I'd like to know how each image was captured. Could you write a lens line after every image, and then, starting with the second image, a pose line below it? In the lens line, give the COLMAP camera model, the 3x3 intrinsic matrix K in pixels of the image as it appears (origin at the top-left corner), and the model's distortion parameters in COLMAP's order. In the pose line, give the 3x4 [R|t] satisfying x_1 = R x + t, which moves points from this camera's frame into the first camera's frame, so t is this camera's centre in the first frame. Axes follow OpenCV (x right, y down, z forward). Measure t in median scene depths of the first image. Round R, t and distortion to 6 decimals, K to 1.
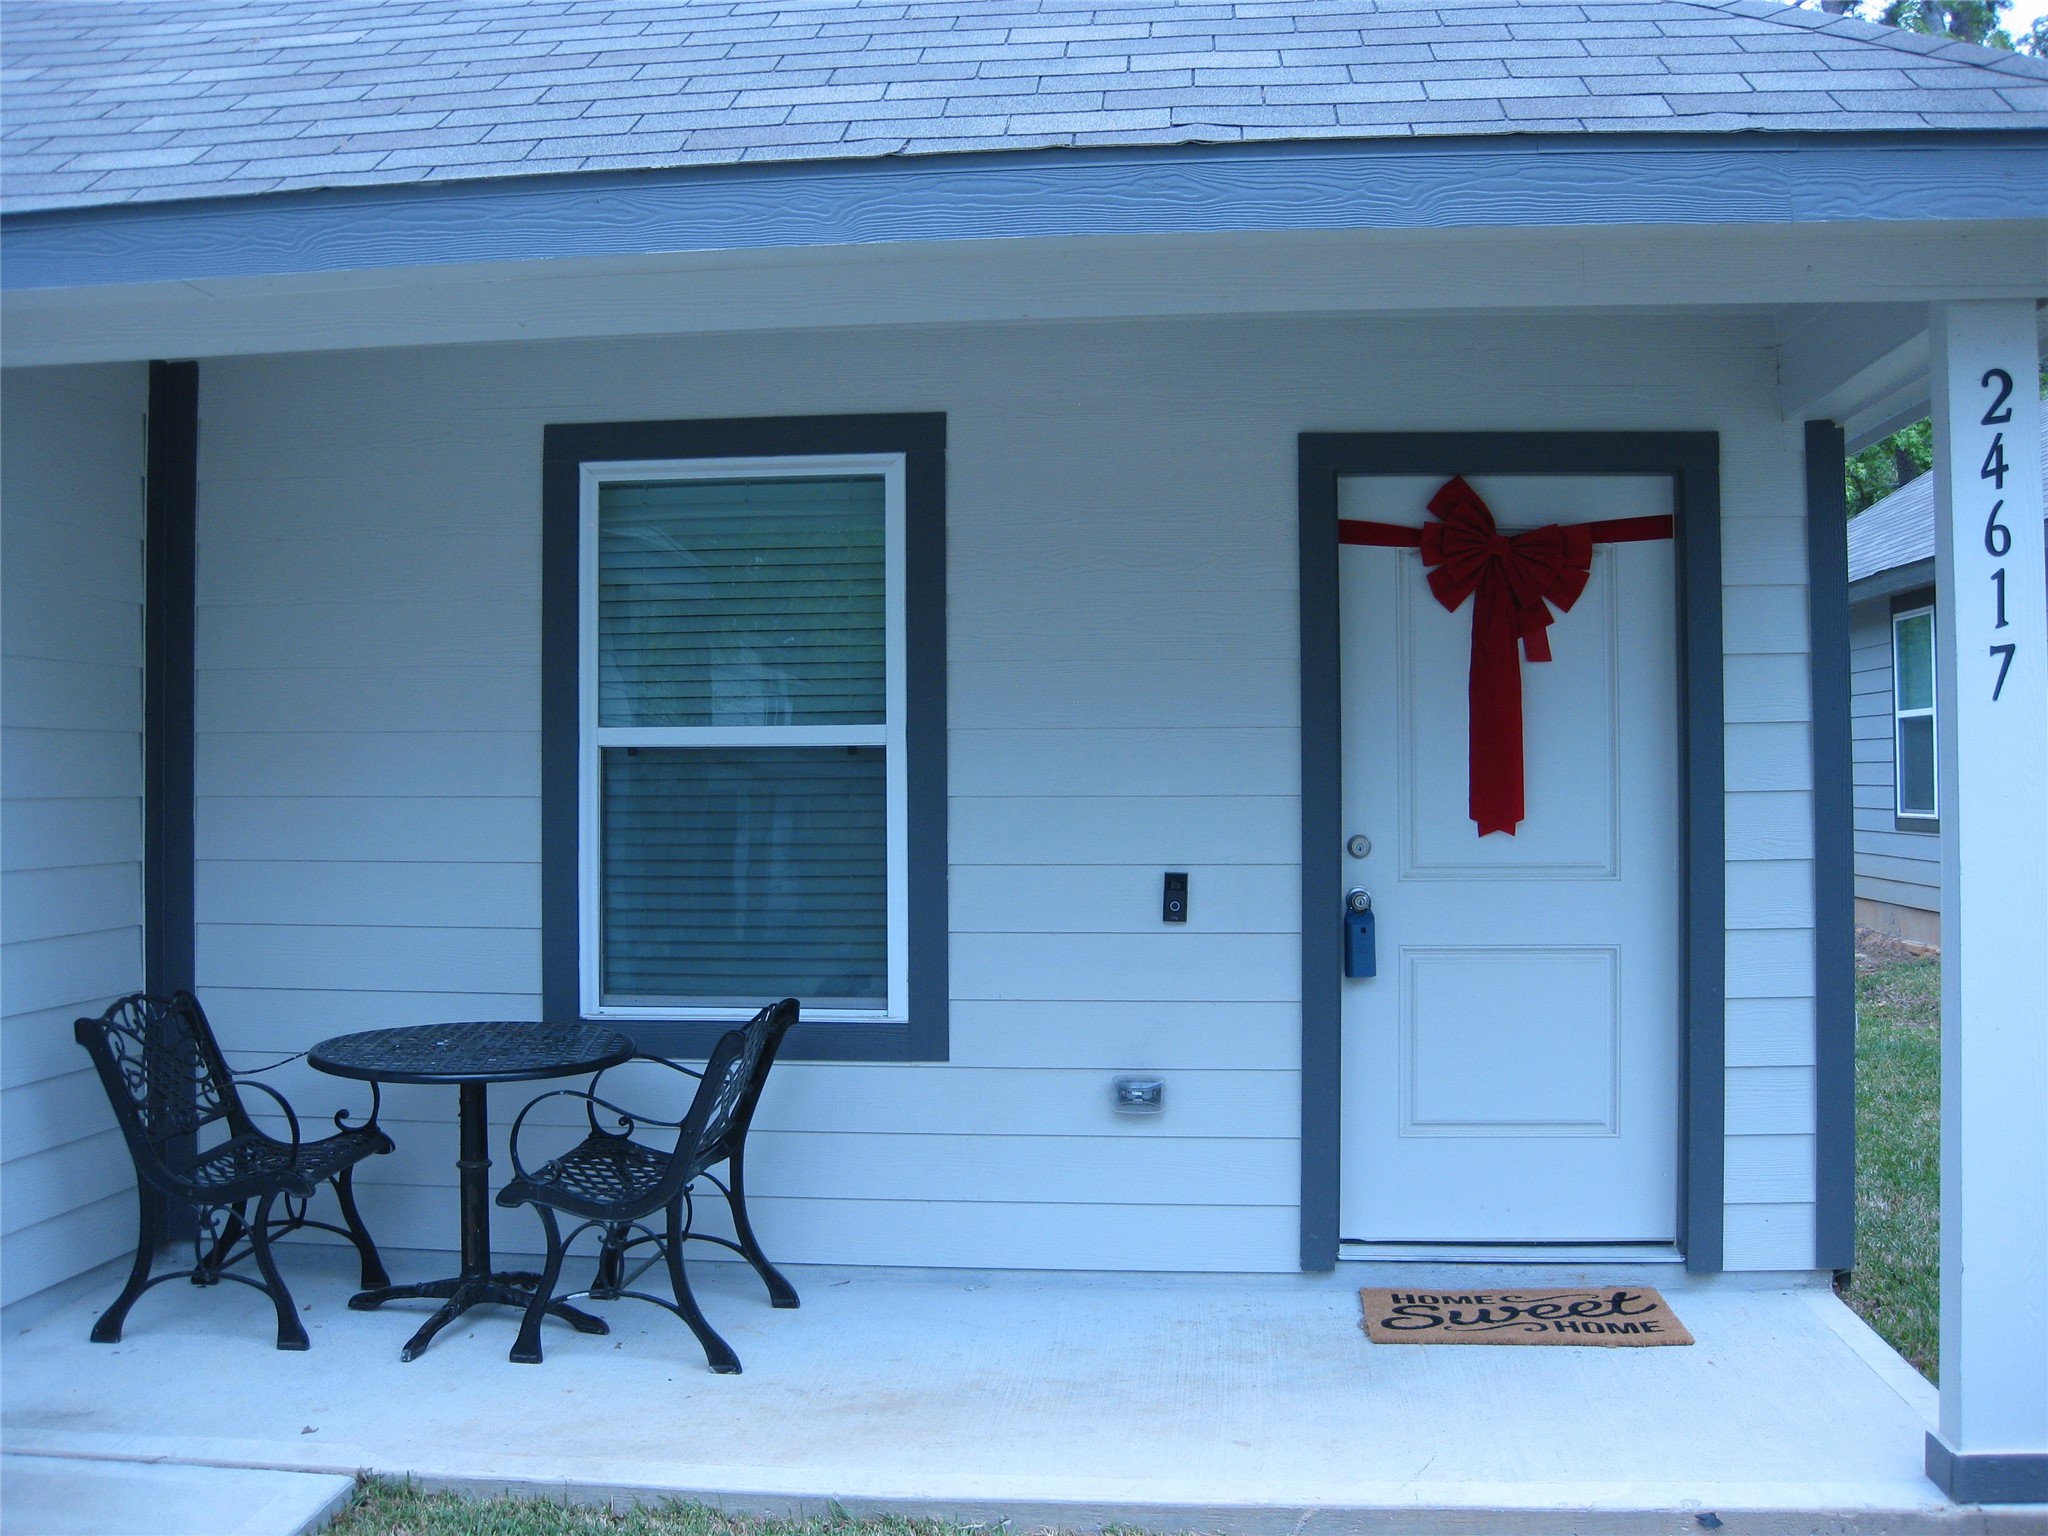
lens RADIAL K [[2059.0, 0, 1013.7], [0, 2059.0, 731.8], [0, 0, 1]] dist [-0.167306, 0.149408]
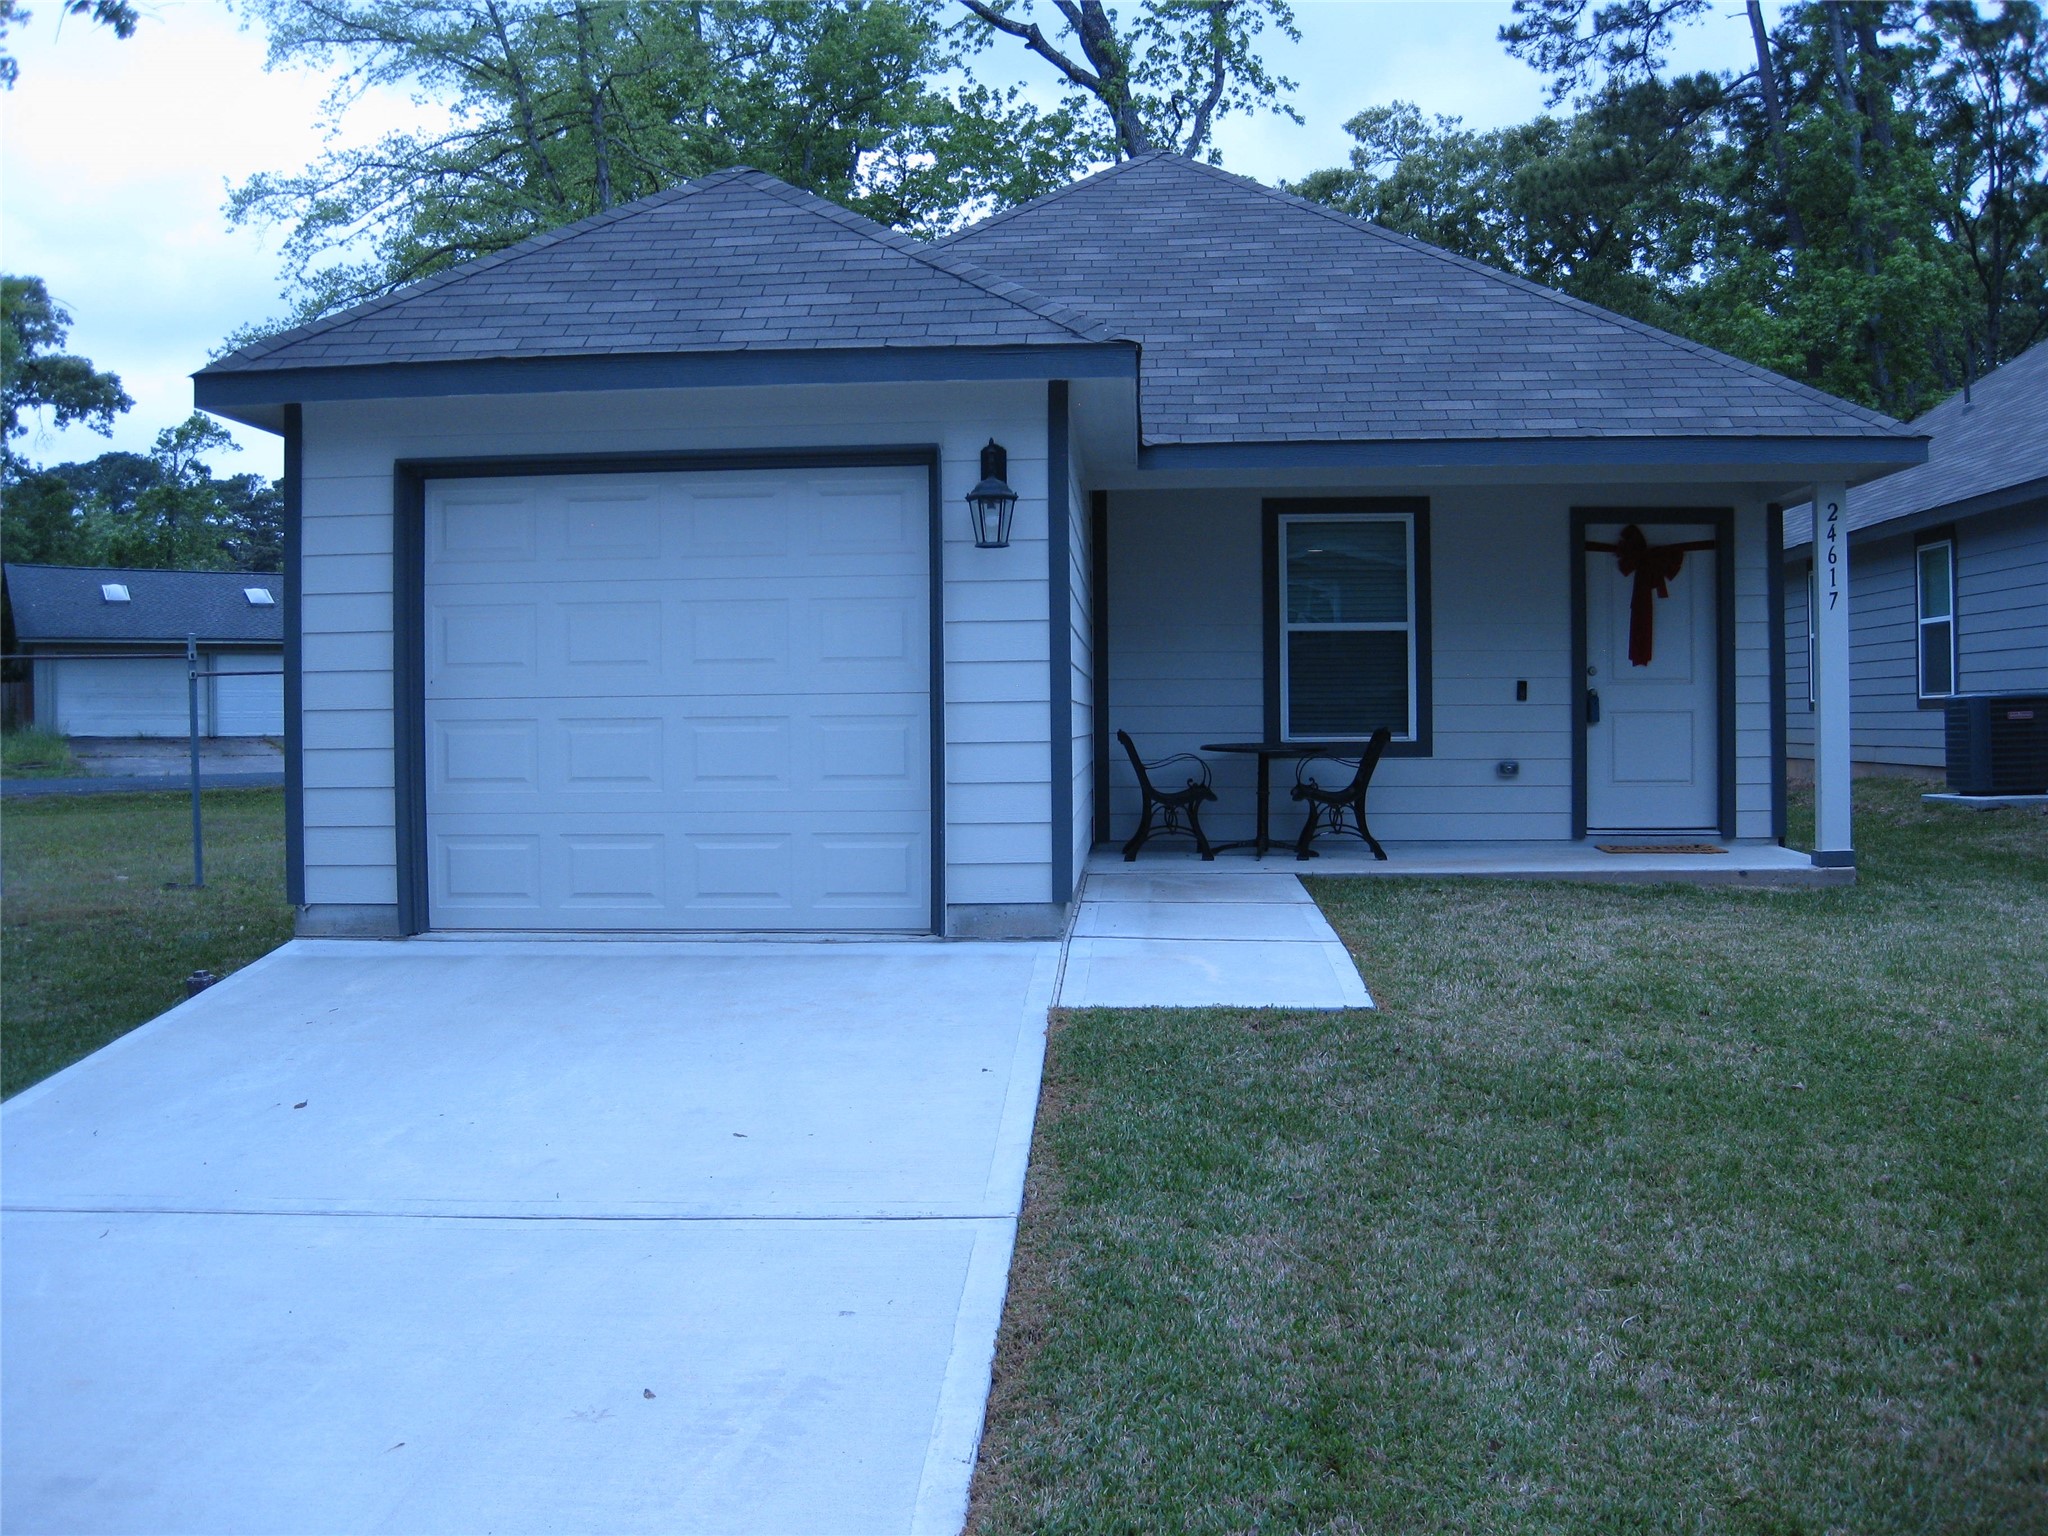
lens RADIAL K [[2071.6, 0, 1030.6], [0, 2071.6, 738.9], [0, 0, 1]] dist [-0.171995, 0.164441]
pose [[0.999112, -0.002797, 0.042035, -0.631888], [0.001560, 0.999566, 0.029422, 0.064774], [-0.042099, -0.029331, 0.998683, -1.497320]]
